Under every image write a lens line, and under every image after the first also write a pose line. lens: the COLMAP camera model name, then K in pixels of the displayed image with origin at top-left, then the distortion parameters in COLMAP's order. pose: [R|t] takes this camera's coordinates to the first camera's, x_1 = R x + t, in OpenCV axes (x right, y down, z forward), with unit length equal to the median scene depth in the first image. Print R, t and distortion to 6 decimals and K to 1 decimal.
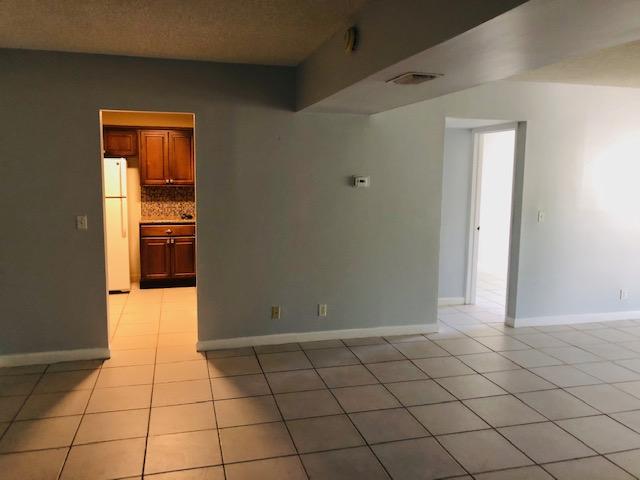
lens RADIAL K [[522.9, 0, 320.0], [0, 522.9, 240.0], [0, 0, 1]] dist [0.010121, -0.003484]
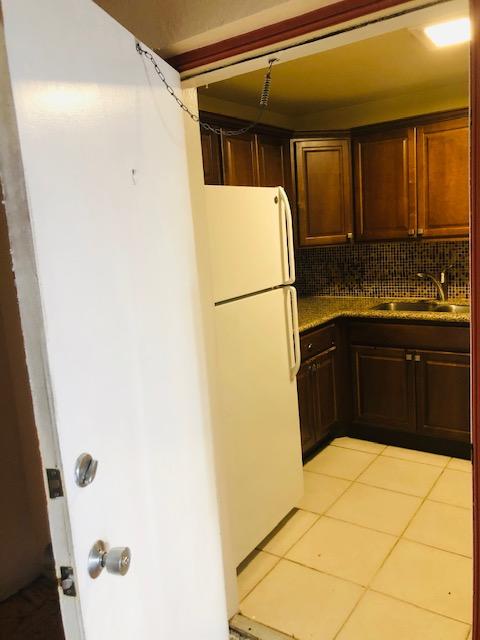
lens RADIAL K [[522.9, 0, 240.0], [0, 522.9, 320.0], [0, 0, 1]] dist [0.010121, -0.003484]
pose [[0.770911, -0.172089, 0.613255, -0.601977], [0.157945, 0.984387, 0.077684, -0.084865], [-0.617049, 0.036973, 0.786055, 0.656646]]
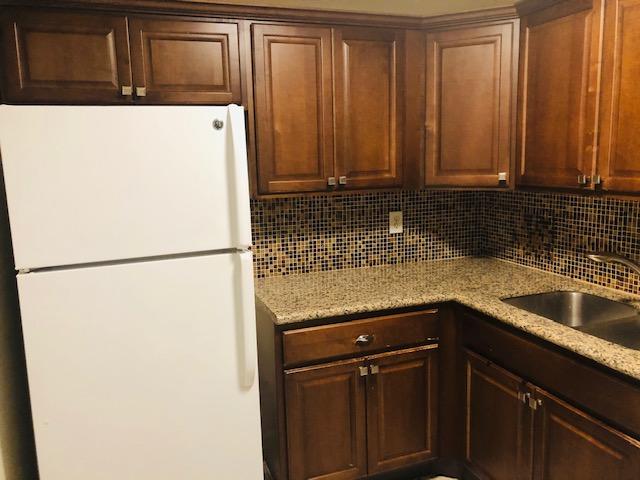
lens RADIAL K [[522.9, 0, 320.0], [0, 522.9, 240.0], [0, 0, 1]] dist [0.010121, -0.003484]
pose [[0.995555, -0.051749, 0.078688, -0.329015], [0.049169, 0.998199, 0.034376, -0.086871], [-0.080326, -0.030354, 0.996306, 0.673974]]
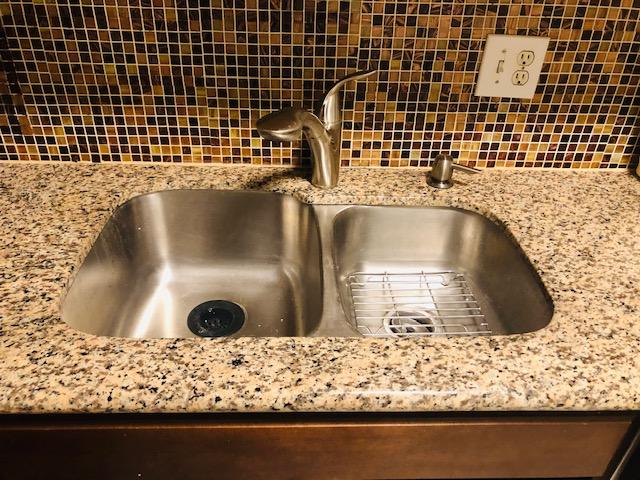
lens RADIAL K [[522.9, 0, 320.0], [0, 522.9, 240.0], [0, 0, 1]] dist [0.010121, -0.003484]
pose [[0.229572, -0.526016, 0.818904, -0.264852], [0.093882, 0.849420, 0.519299, -0.098250], [-0.968753, -0.042336, 0.244387, 0.900290]]
